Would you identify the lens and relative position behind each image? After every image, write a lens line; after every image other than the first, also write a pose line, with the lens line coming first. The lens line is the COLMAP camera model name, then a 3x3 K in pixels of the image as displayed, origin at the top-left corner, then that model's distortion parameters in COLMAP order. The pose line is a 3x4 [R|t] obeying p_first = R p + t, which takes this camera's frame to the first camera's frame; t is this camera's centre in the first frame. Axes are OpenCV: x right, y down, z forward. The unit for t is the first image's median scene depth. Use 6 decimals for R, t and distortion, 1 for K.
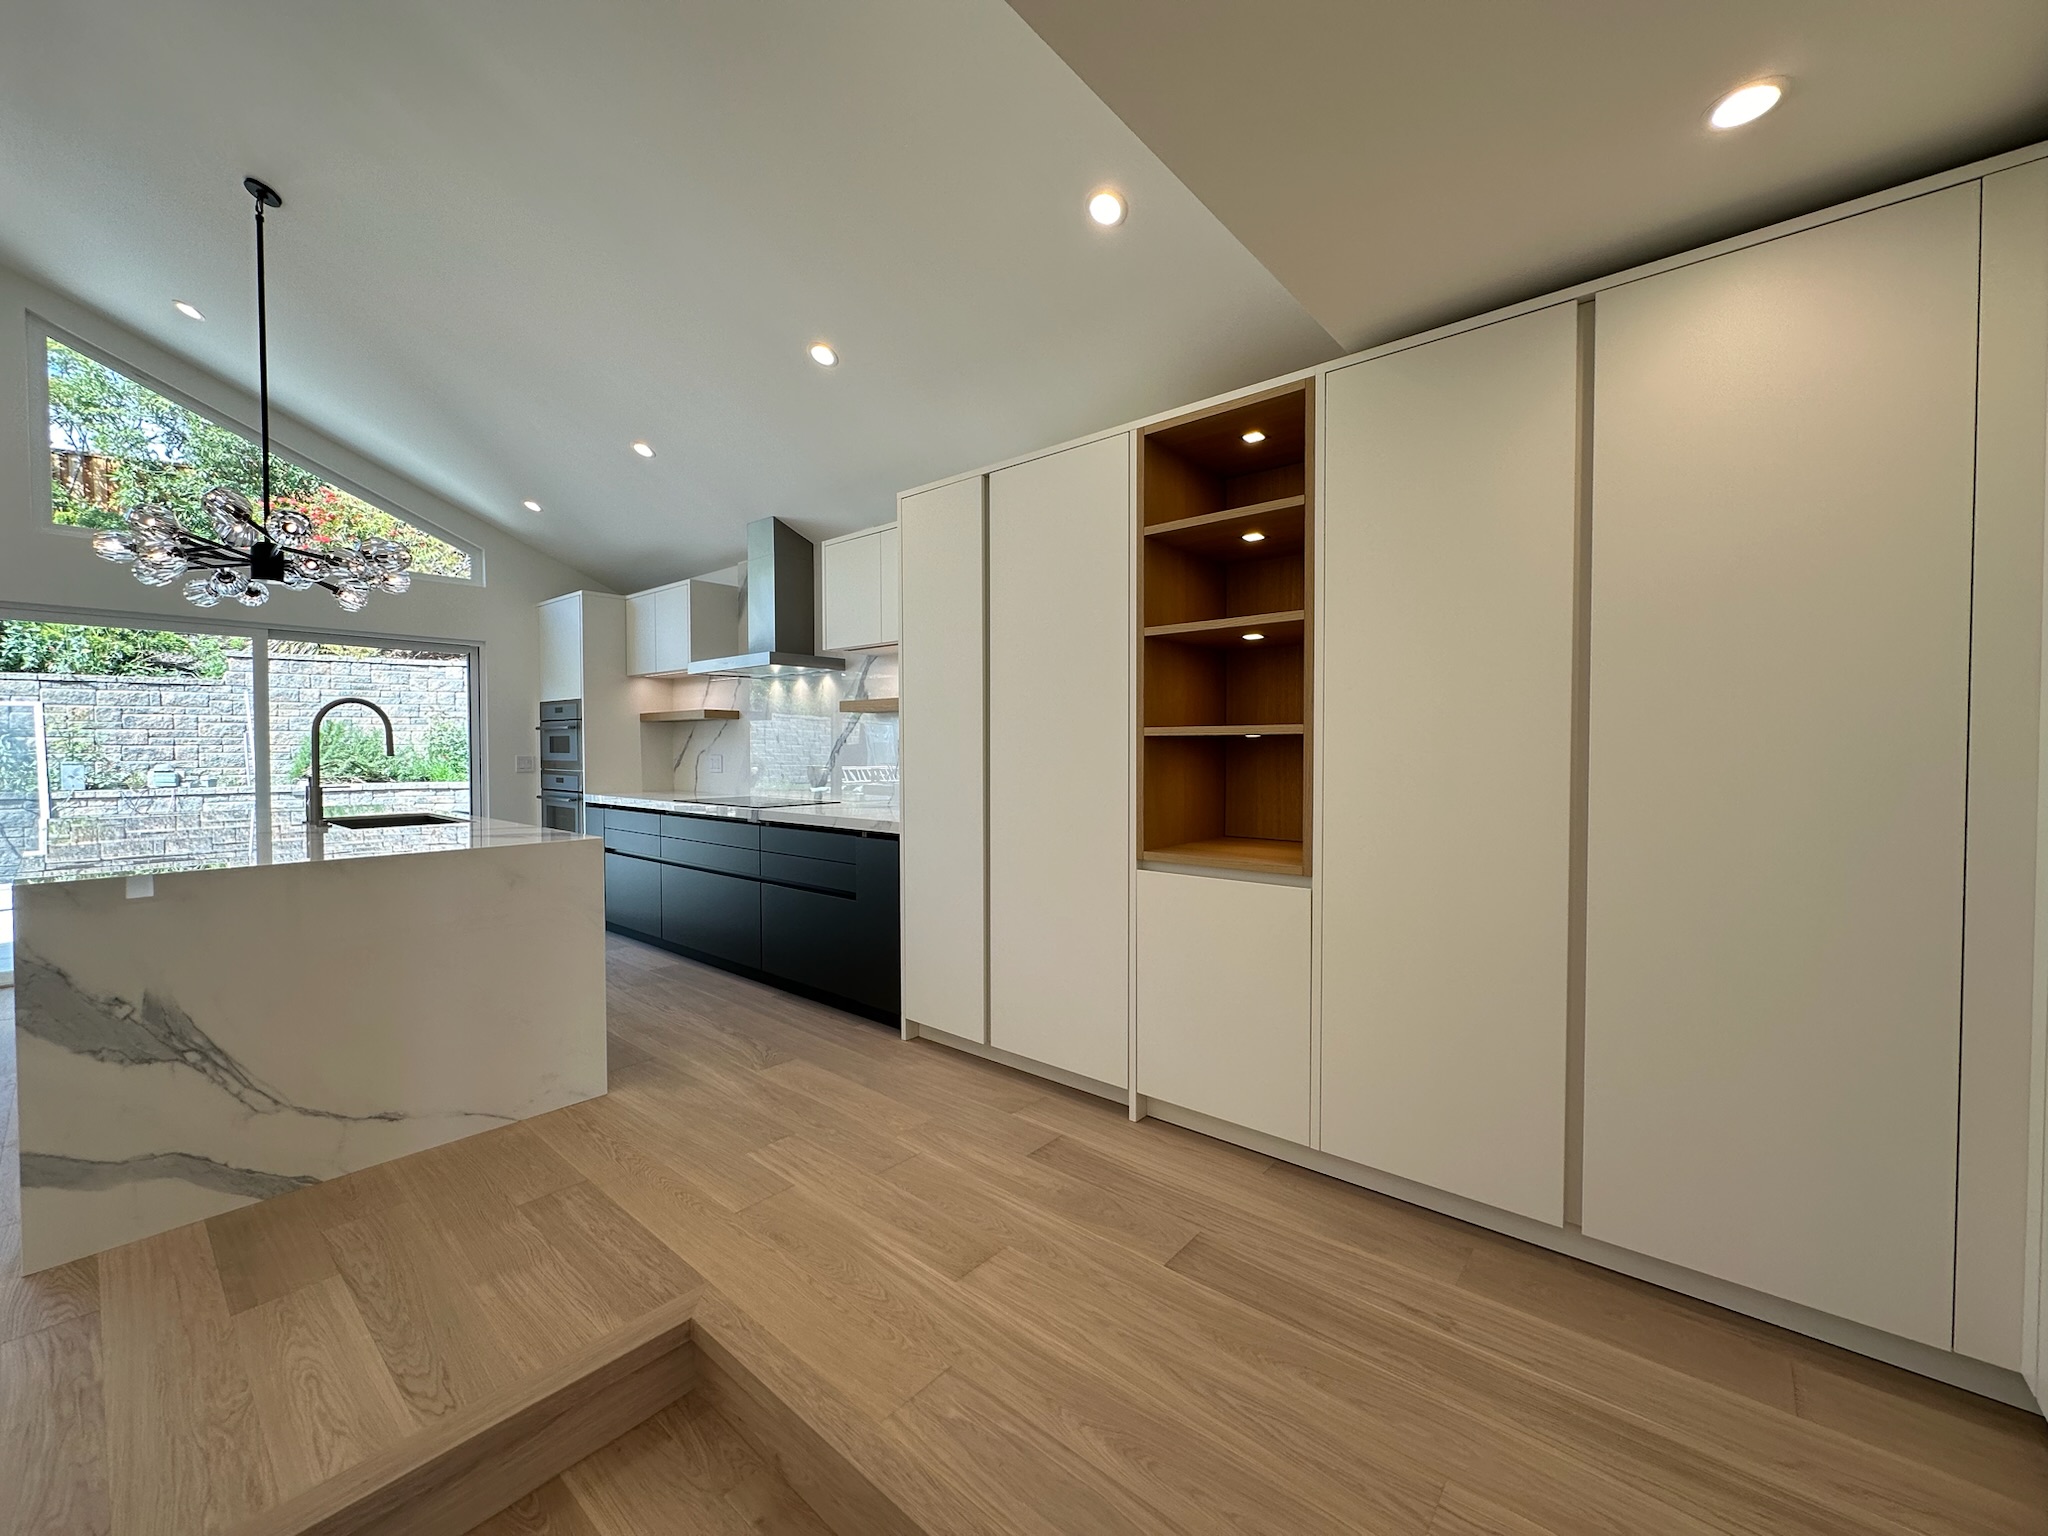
lens RADIAL K [[822.8, 0, 1024.0], [0, 822.8, 768.0], [0, 0, 1]] dist [0.000118, 0.002986]
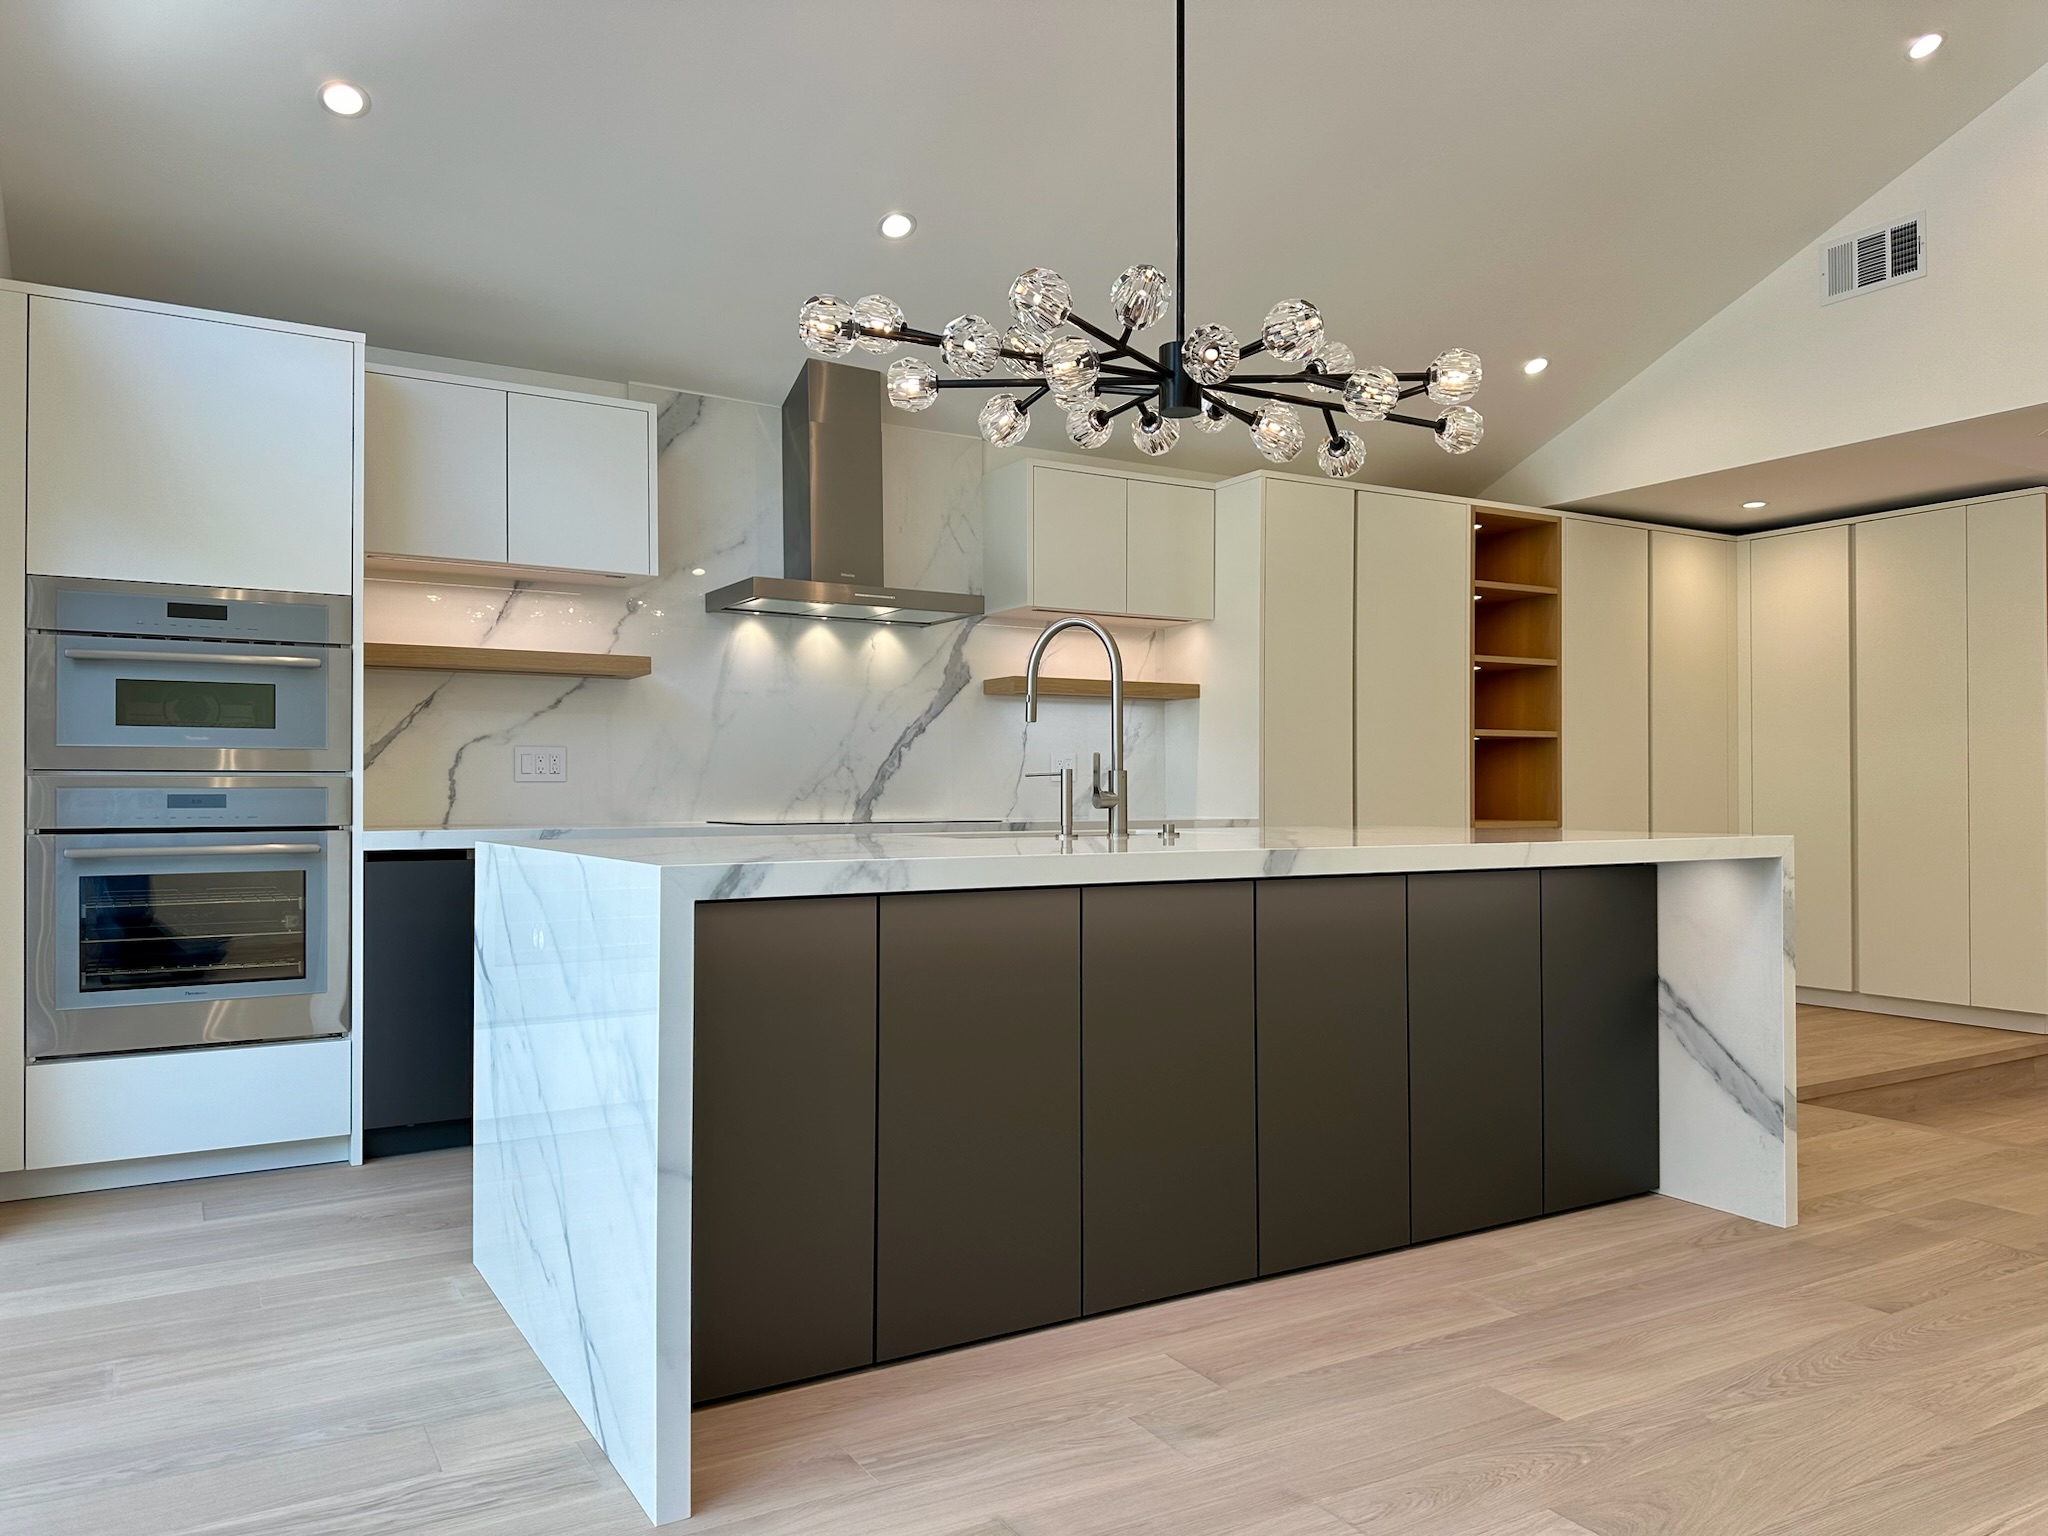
lens RADIAL K [[1440.8, 0, 1029.6], [0, 1440.8, 787.9], [0, 0, 1]] dist [0.148375, -0.217026]
pose [[0.310770, 0.004504, 0.950474, -1.355628], [0.025142, 0.999600, -0.012957, 0.033799], [-0.950153, 0.027924, 0.310533, 0.550389]]
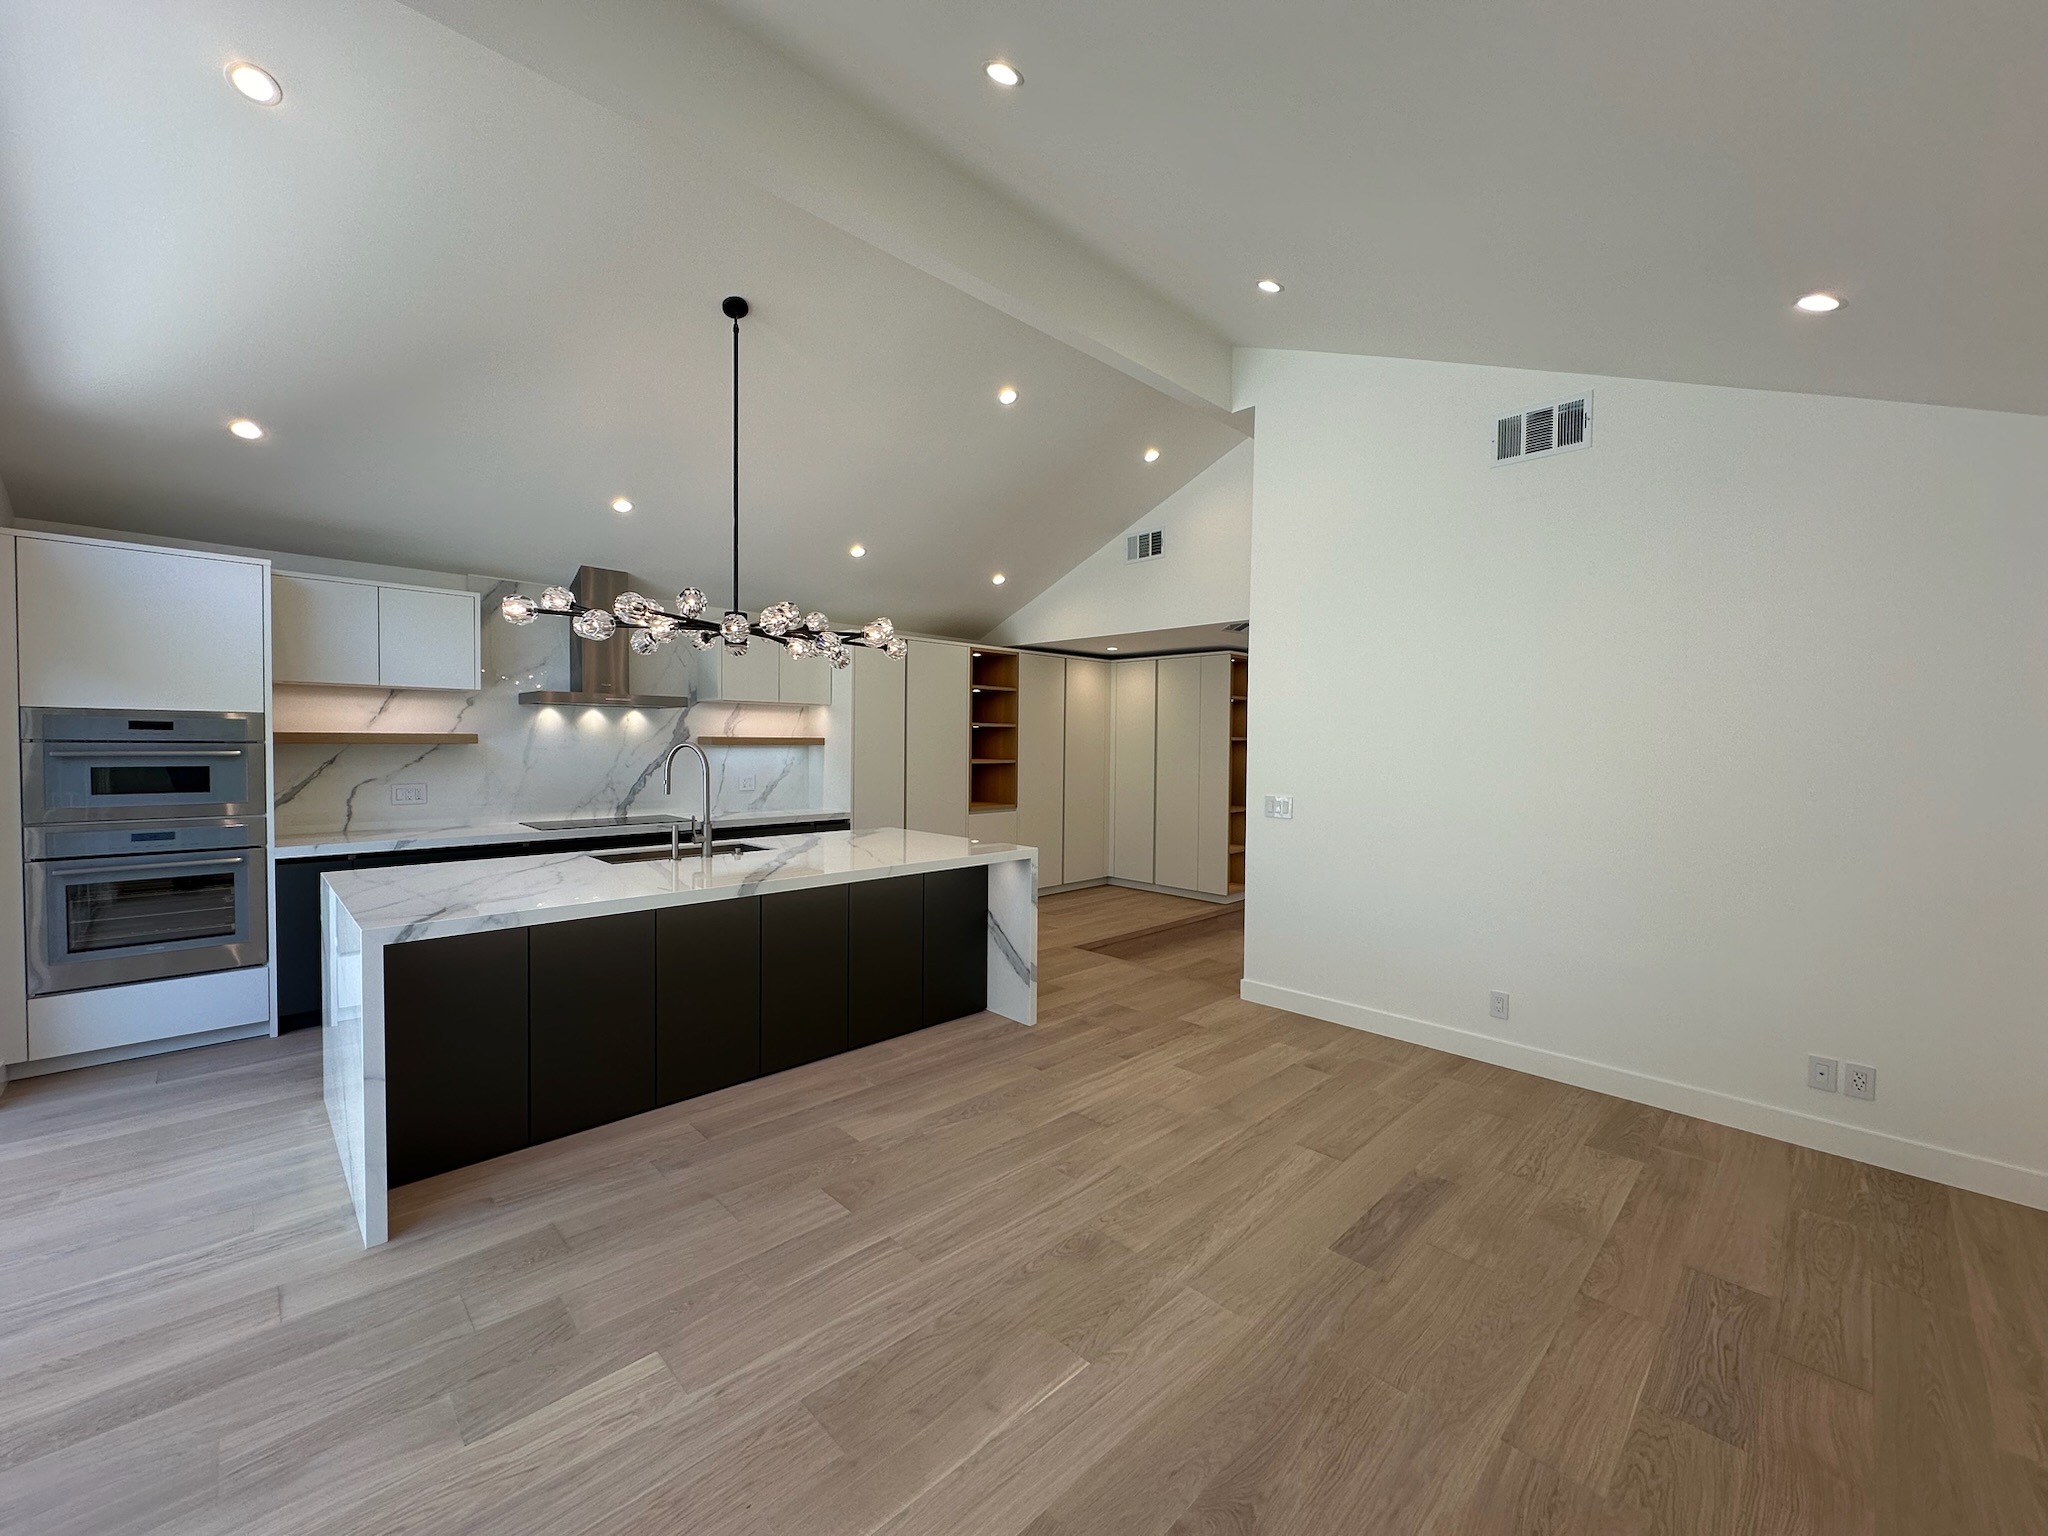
lens RADIAL K [[822.8, 0, 1024.0], [0, 822.8, 768.0], [0, 0, 1]] dist [0.000118, 0.002986]
pose [[0.084361, -0.029809, 0.995989, -1.431651], [0.015140, 0.999475, 0.028631, -0.057476], [-0.996320, 0.012664, 0.084768, 0.350632]]
